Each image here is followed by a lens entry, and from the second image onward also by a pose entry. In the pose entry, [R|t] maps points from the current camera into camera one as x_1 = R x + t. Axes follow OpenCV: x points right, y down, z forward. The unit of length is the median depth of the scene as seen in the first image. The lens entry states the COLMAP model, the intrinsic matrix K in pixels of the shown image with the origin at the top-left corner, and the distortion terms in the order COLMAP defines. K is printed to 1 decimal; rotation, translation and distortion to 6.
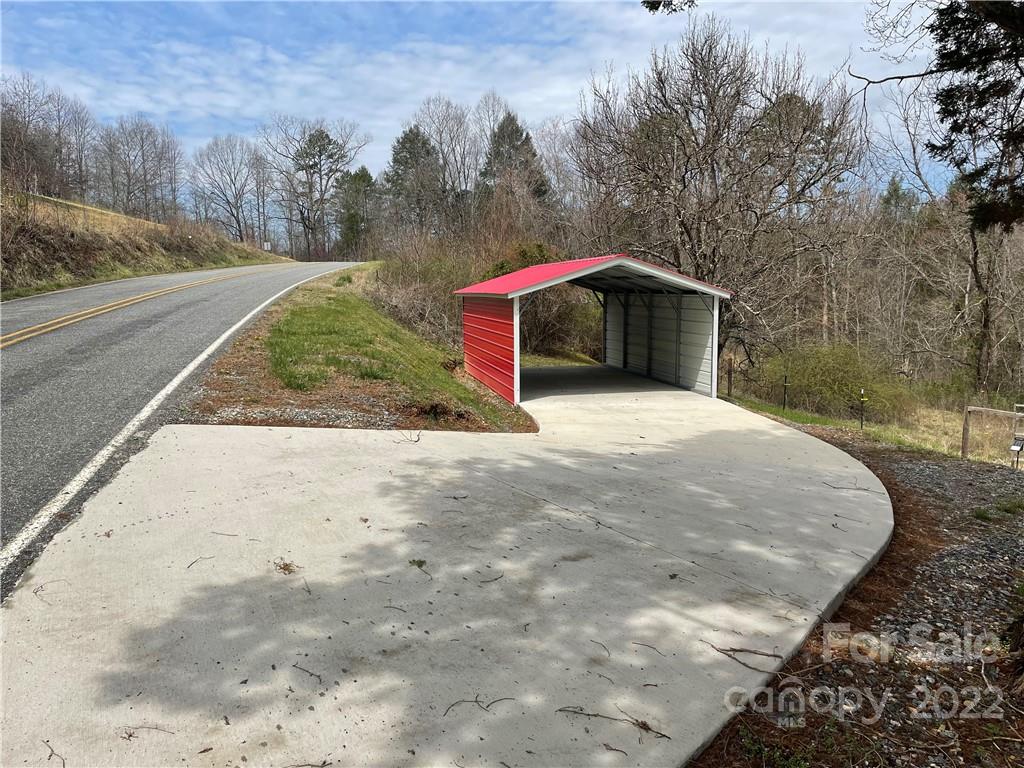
lens RADIAL K [[774.4, 0, 510.3], [0, 774.4, 378.0], [0, 0, 1]] dist [0.089786, -0.118888]
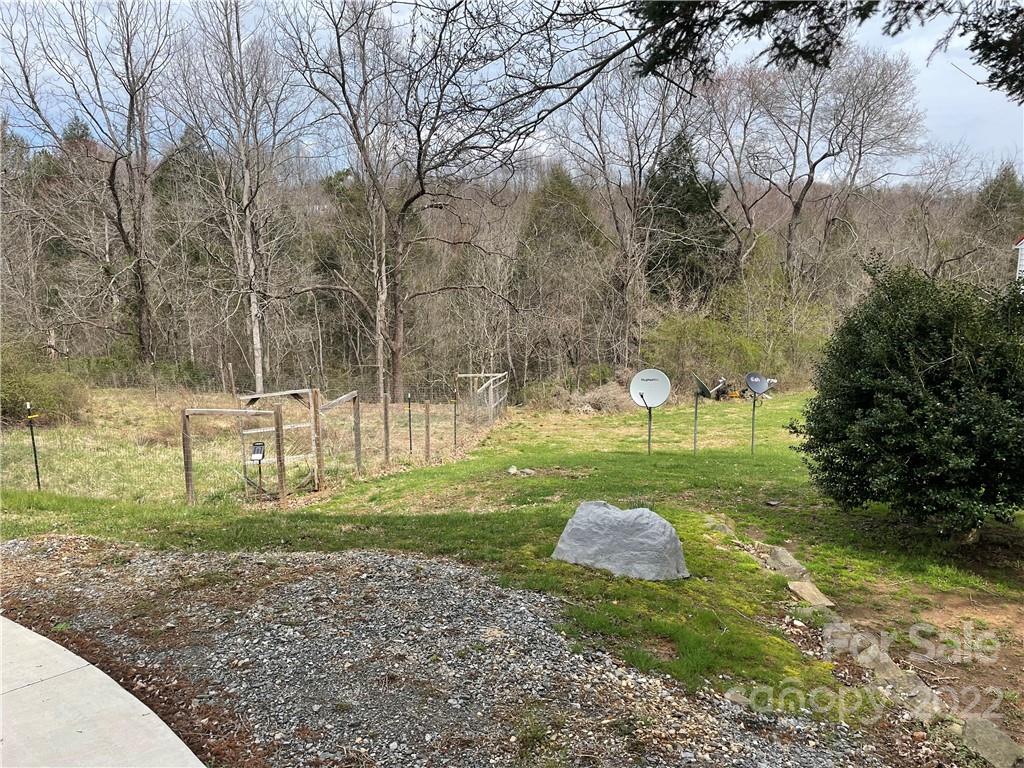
lens RADIAL K [[774.4, 0, 510.3], [0, 774.4, 378.0], [0, 0, 1]] dist [0.089786, -0.118888]
pose [[0.530806, -0.144339, 0.835111, 0.055235], [0.101041, 0.989140, 0.106739, -0.019424], [-0.841449, 0.027723, 0.539626, 0.149152]]
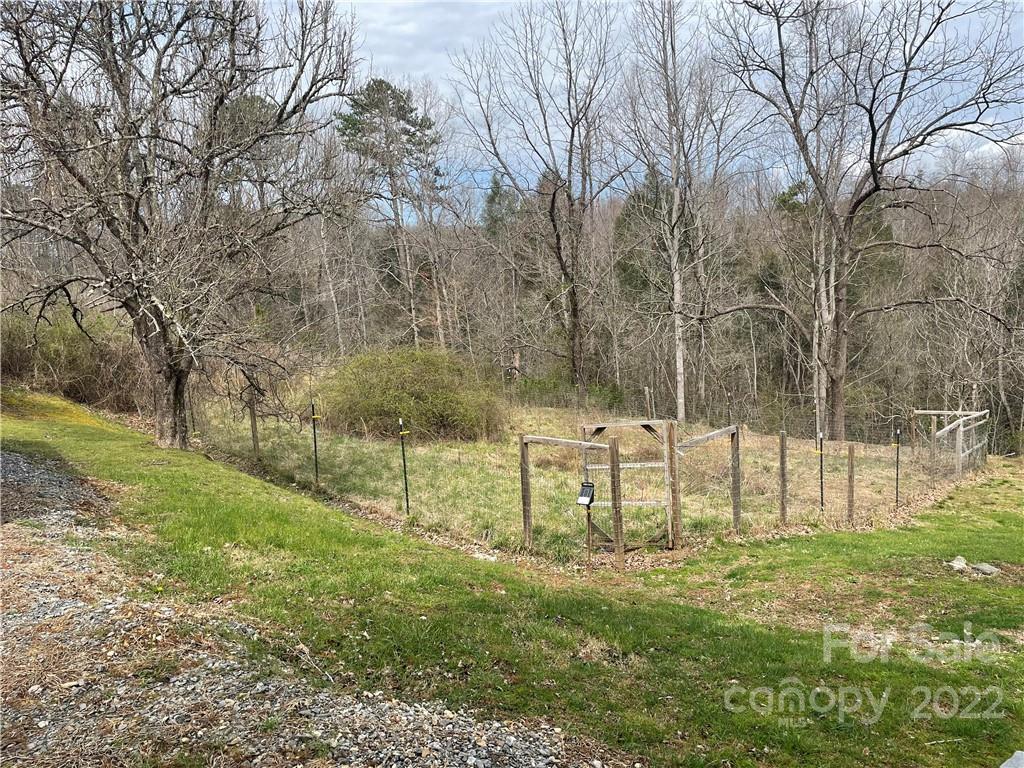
lens RADIAL K [[765.7, 0, 514.3], [0, 765.7, 374.9], [0, 0, 1]] dist [0.104428, -0.144167]
pose [[0.903867, -0.094718, 0.417196, 0.139659], [0.099976, 0.994947, 0.009288, -0.010196], [-0.415967, 0.033314, 0.908769, 0.185372]]
